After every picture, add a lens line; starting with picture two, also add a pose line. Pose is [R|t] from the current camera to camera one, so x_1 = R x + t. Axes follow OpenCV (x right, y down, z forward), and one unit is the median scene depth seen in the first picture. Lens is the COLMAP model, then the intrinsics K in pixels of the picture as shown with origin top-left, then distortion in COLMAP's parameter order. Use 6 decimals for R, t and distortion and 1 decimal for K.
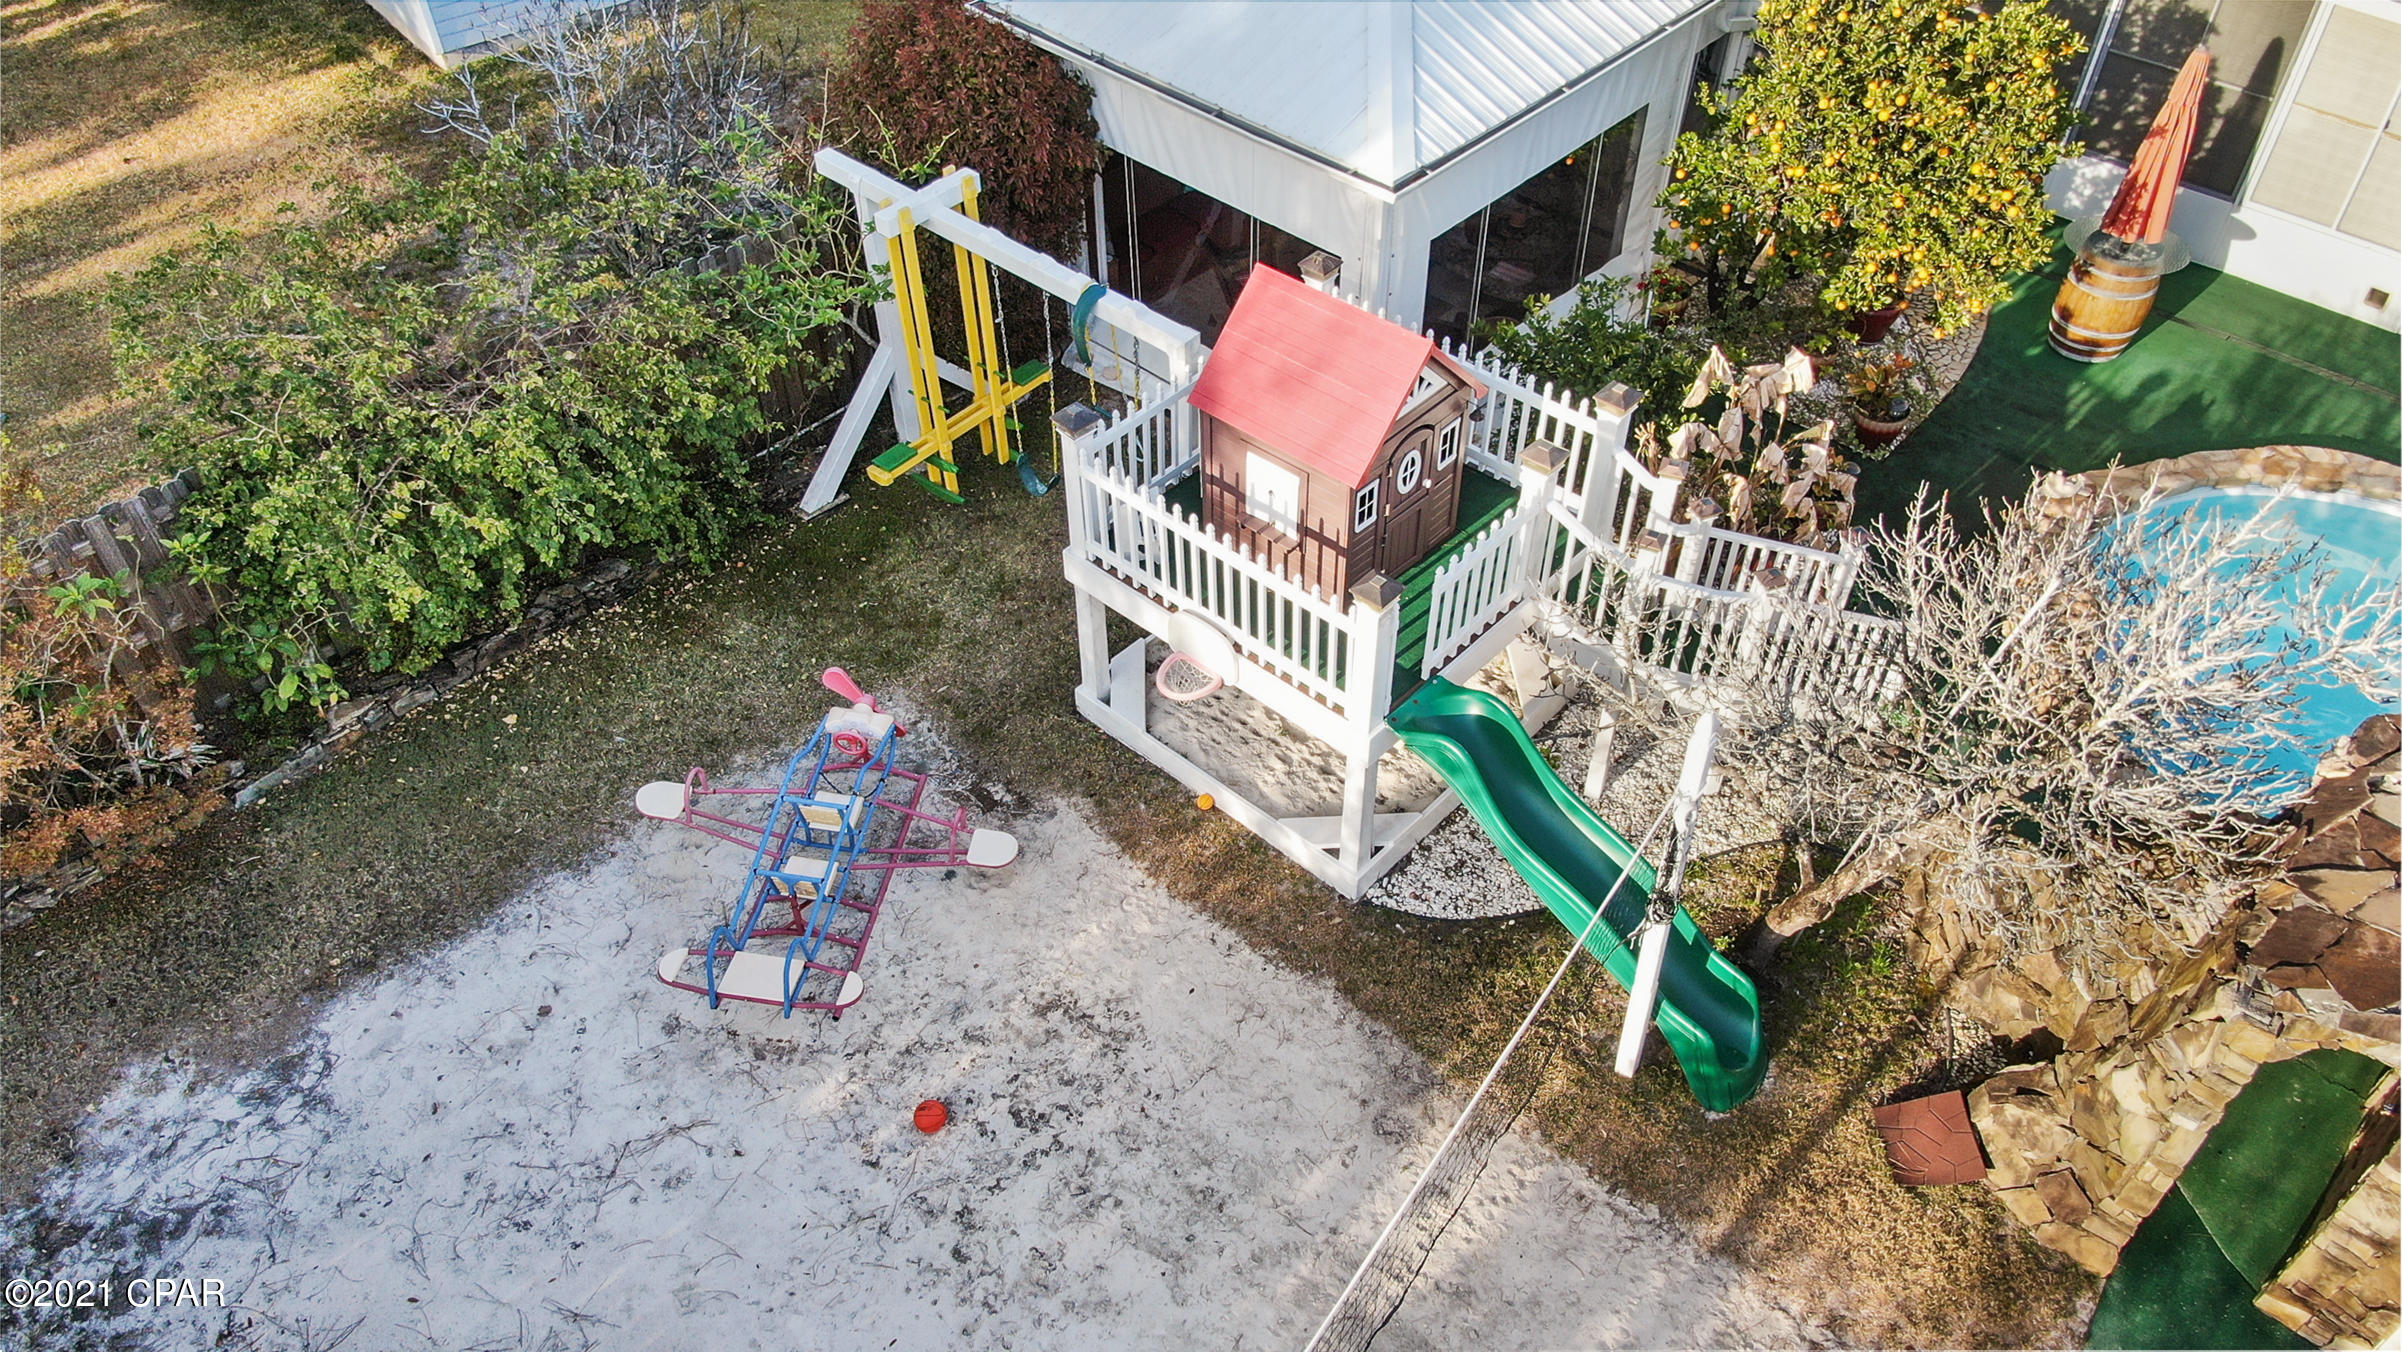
lens RADIAL K [[1668.3, 0, 1208.3], [0, 1668.3, 688.3], [0, 0, 1]] dist [0.212576, -0.234168]
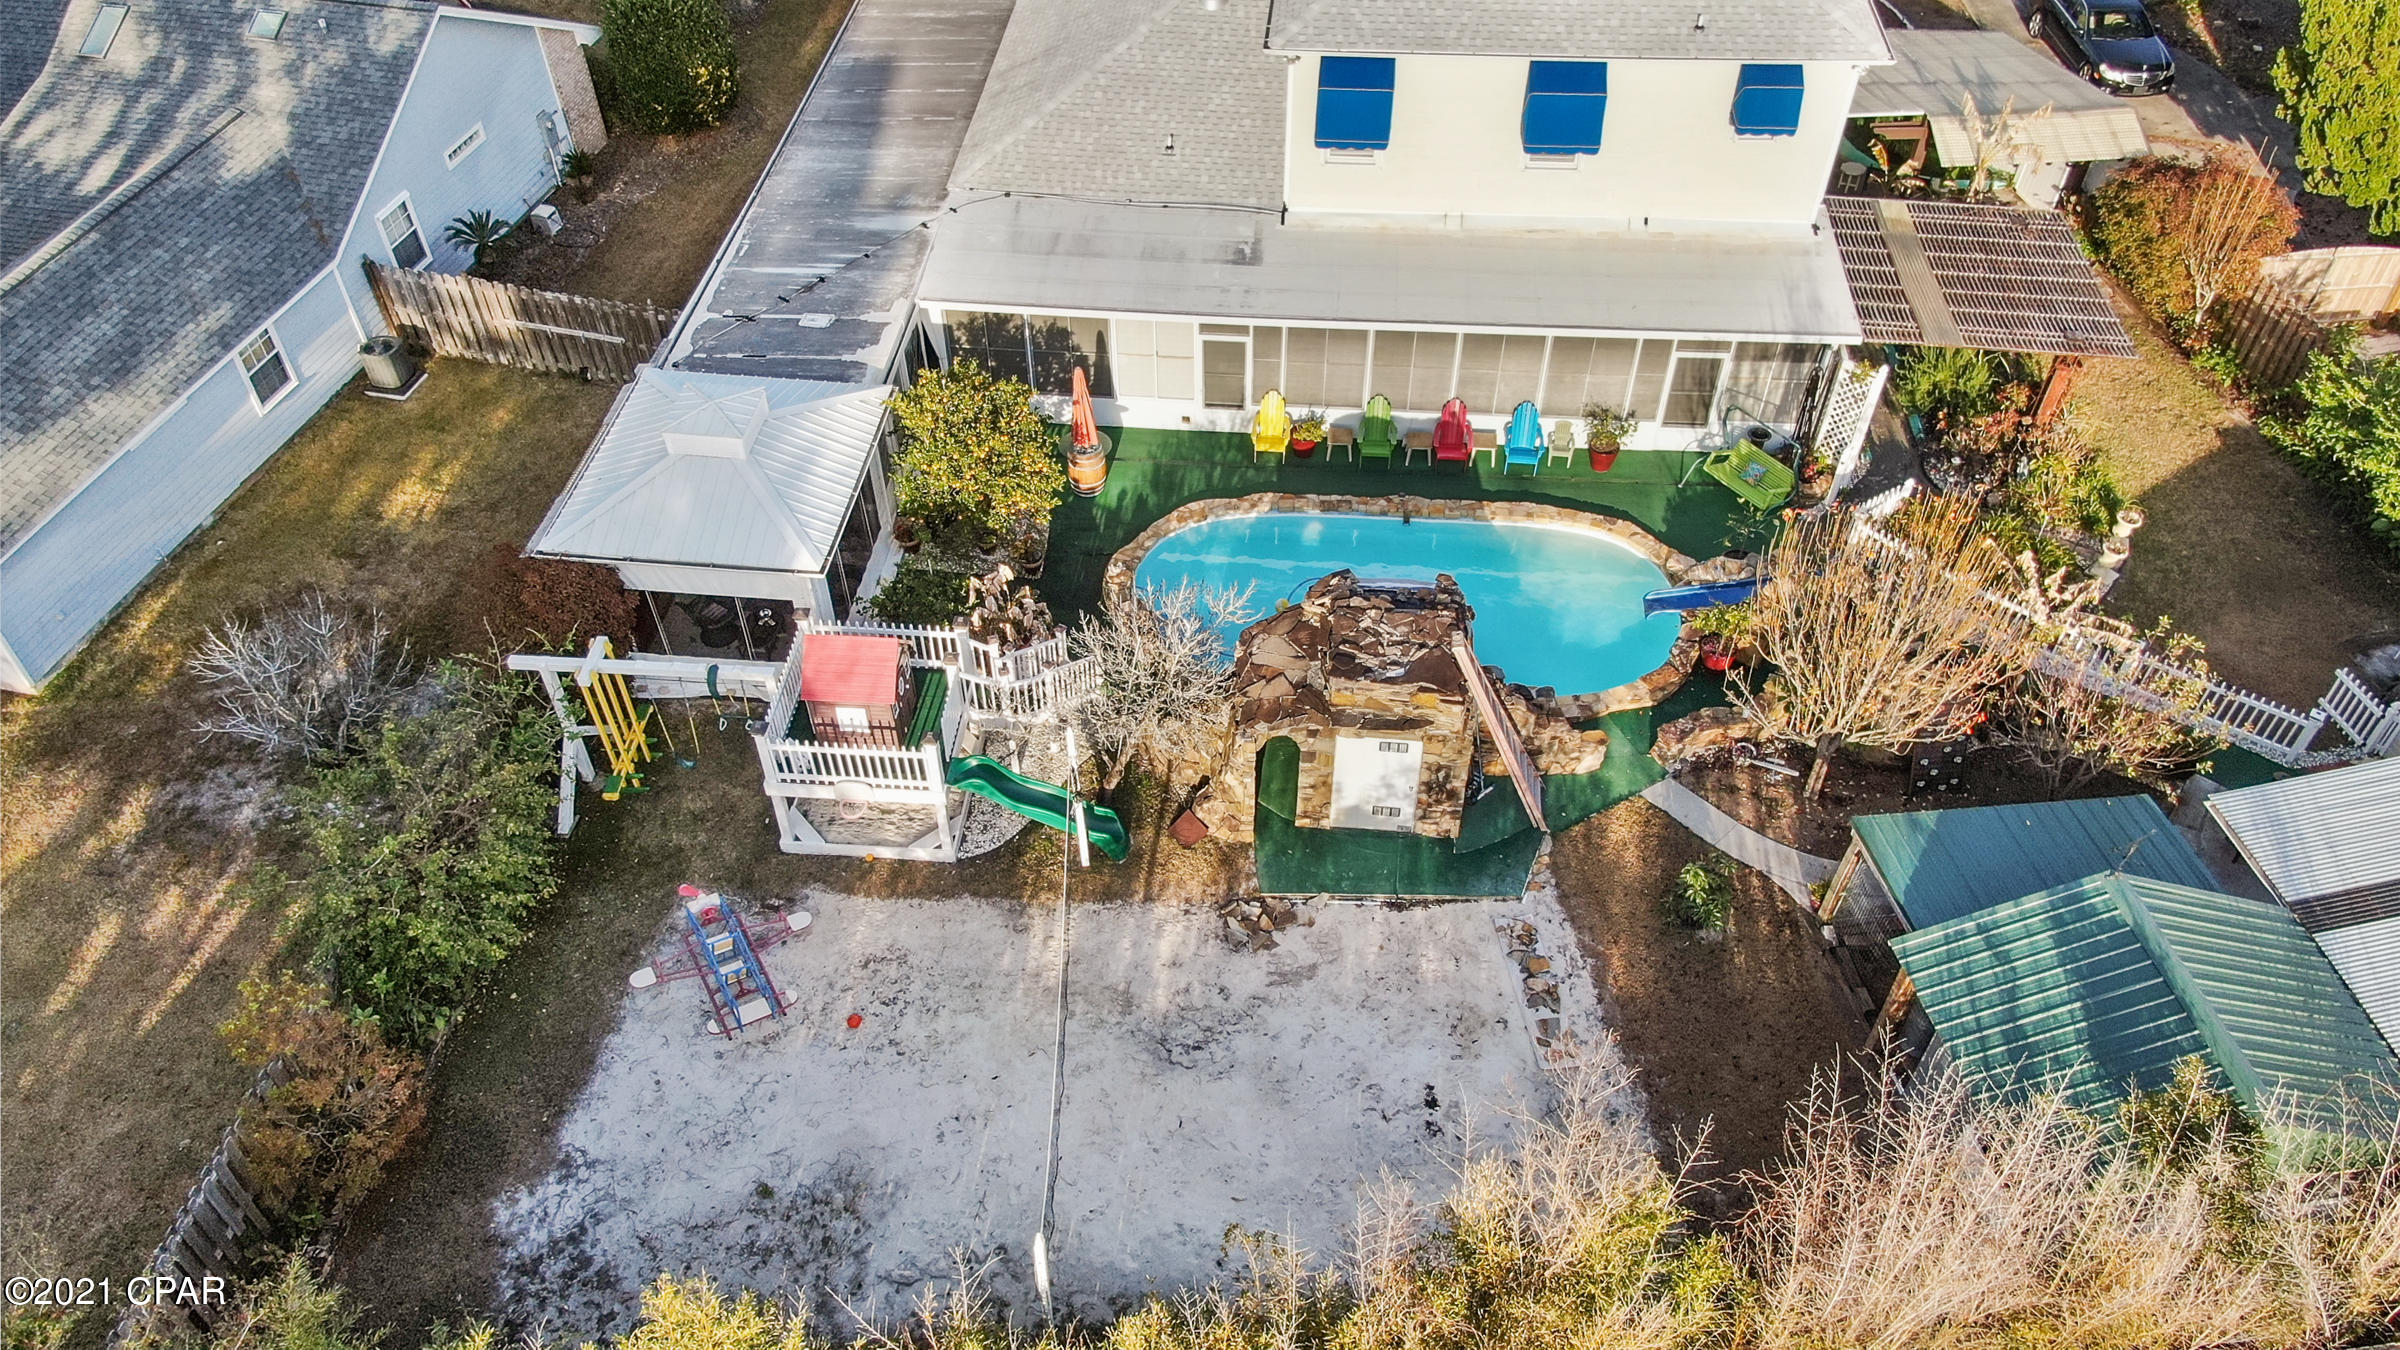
lens RADIAL K [[1666.9, 0, 1207.3], [0, 1666.9, 687.2], [0, 0, 1]] dist [0.212576, -0.234168]
pose [[0.789499, -0.427242, 0.440631, -0.559475], [0.427836, 0.897854, 0.103997, -0.181875], [-0.440054, 0.106412, 0.891644, -1.245007]]
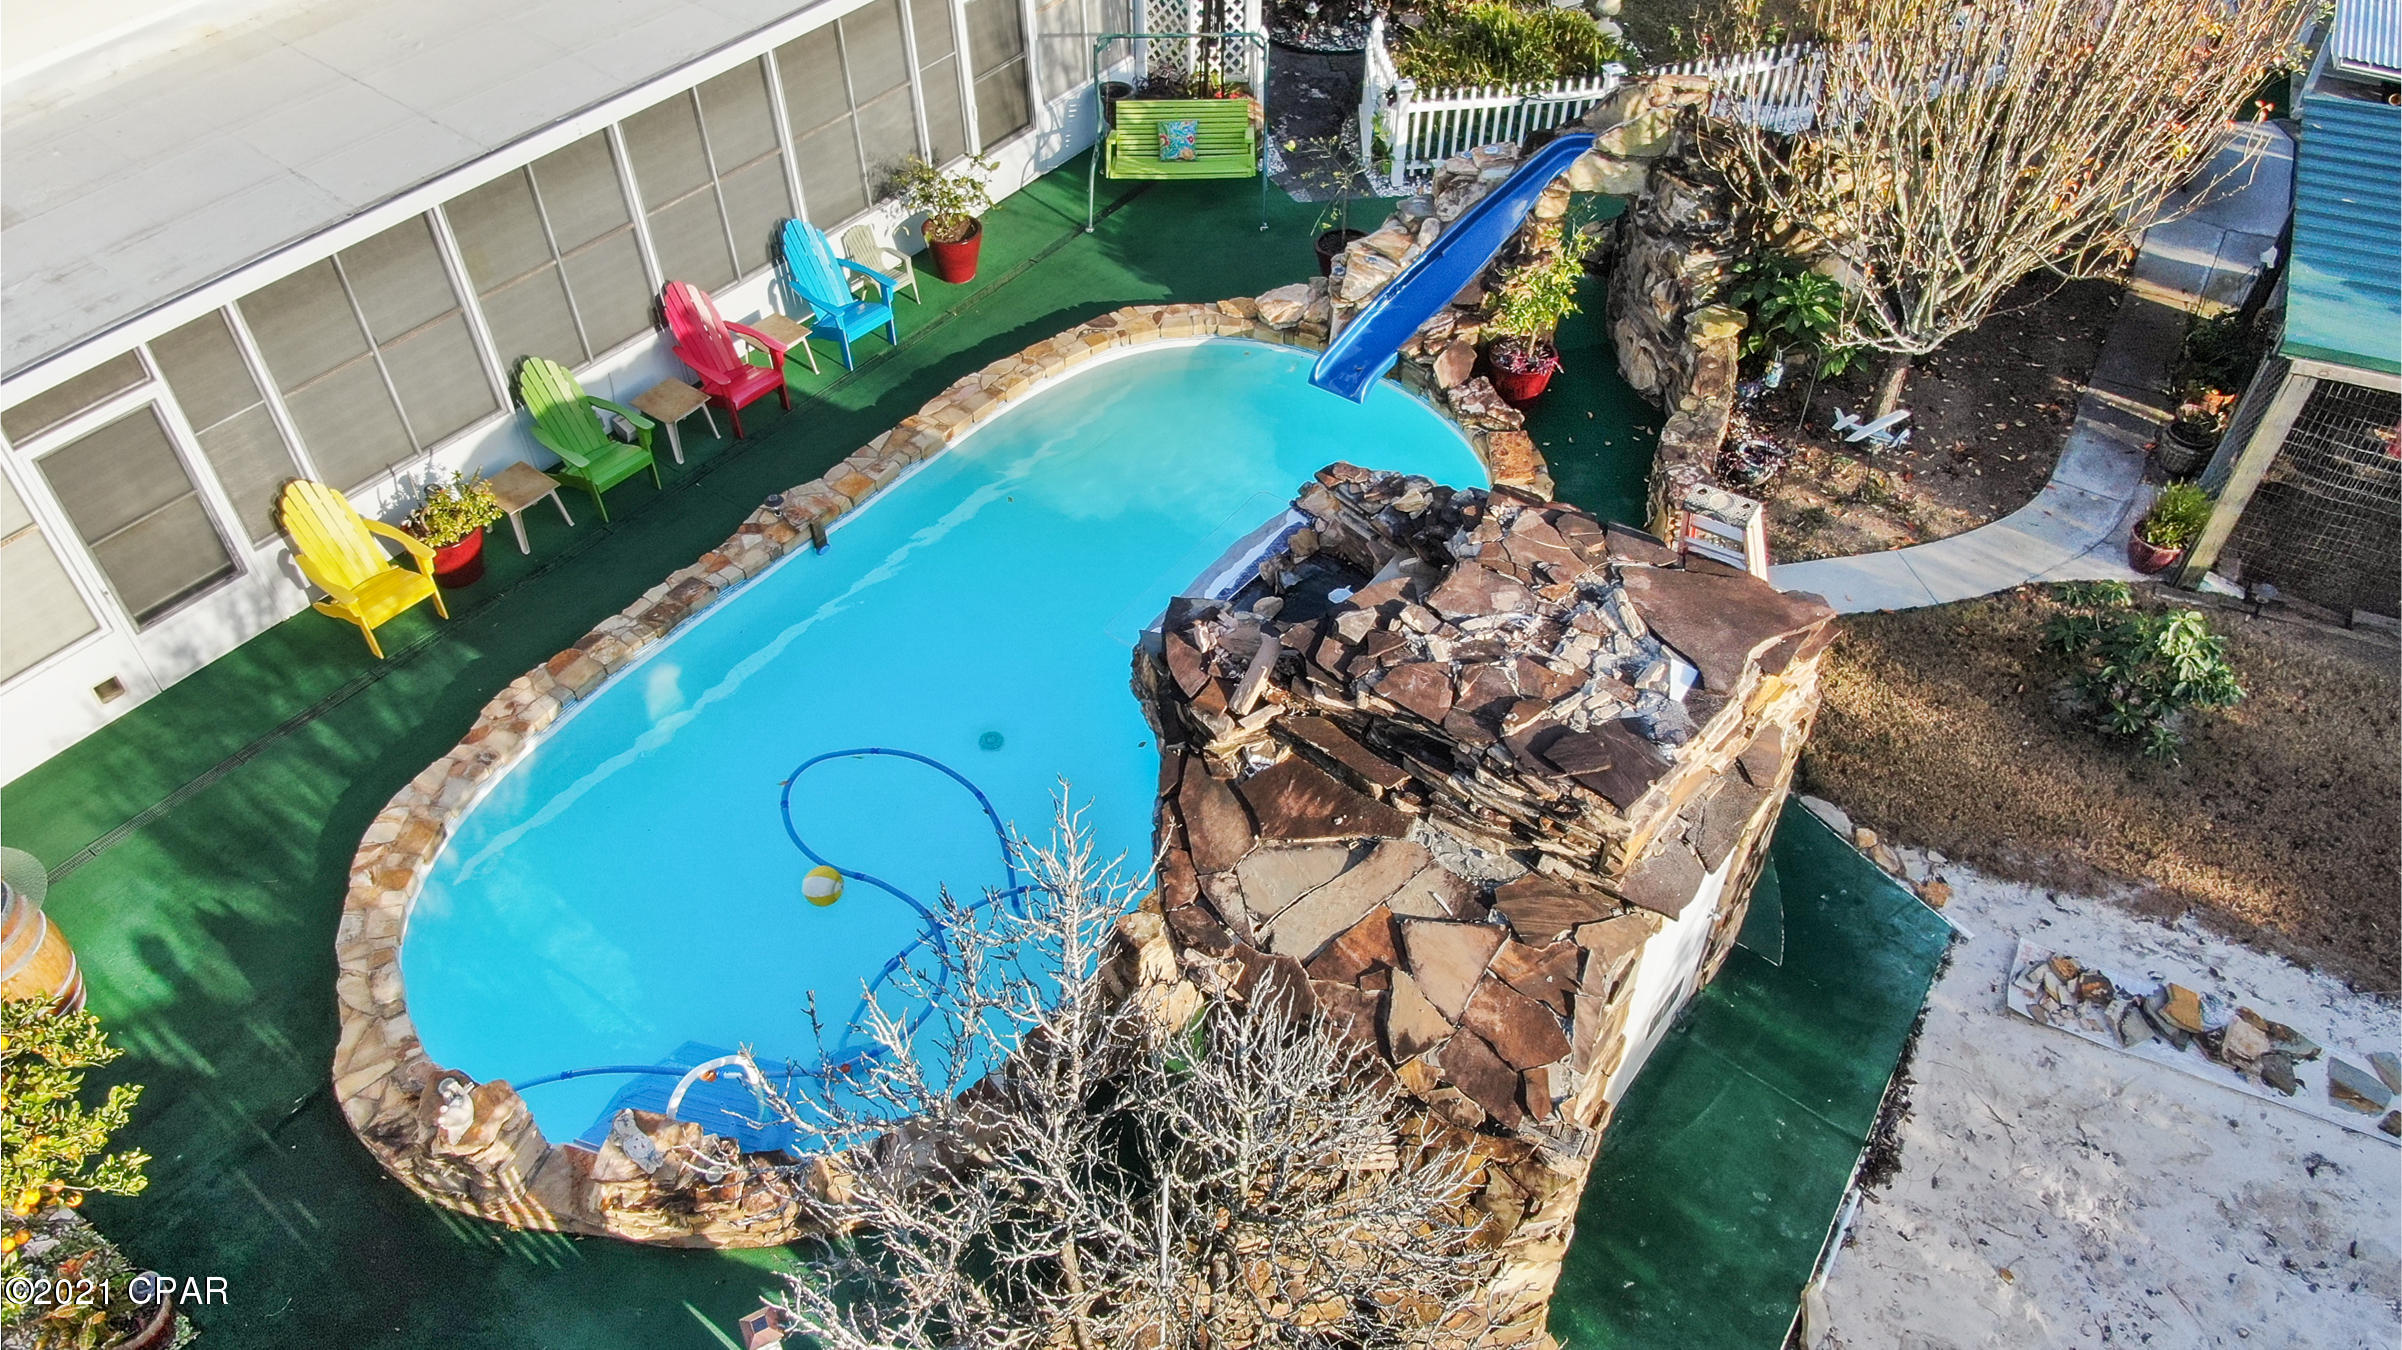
lens RADIAL K [[1668.3, 0, 1208.3], [0, 1668.3, 687.3], [0, 0, 1]] dist [0.212576, -0.234168]
pose [[-0.097092, -0.700274, 0.707240, 0.087982], [0.701230, 0.456141, 0.547916, -0.438764], [-0.706293, 0.549137, 0.446765, 0.419978]]
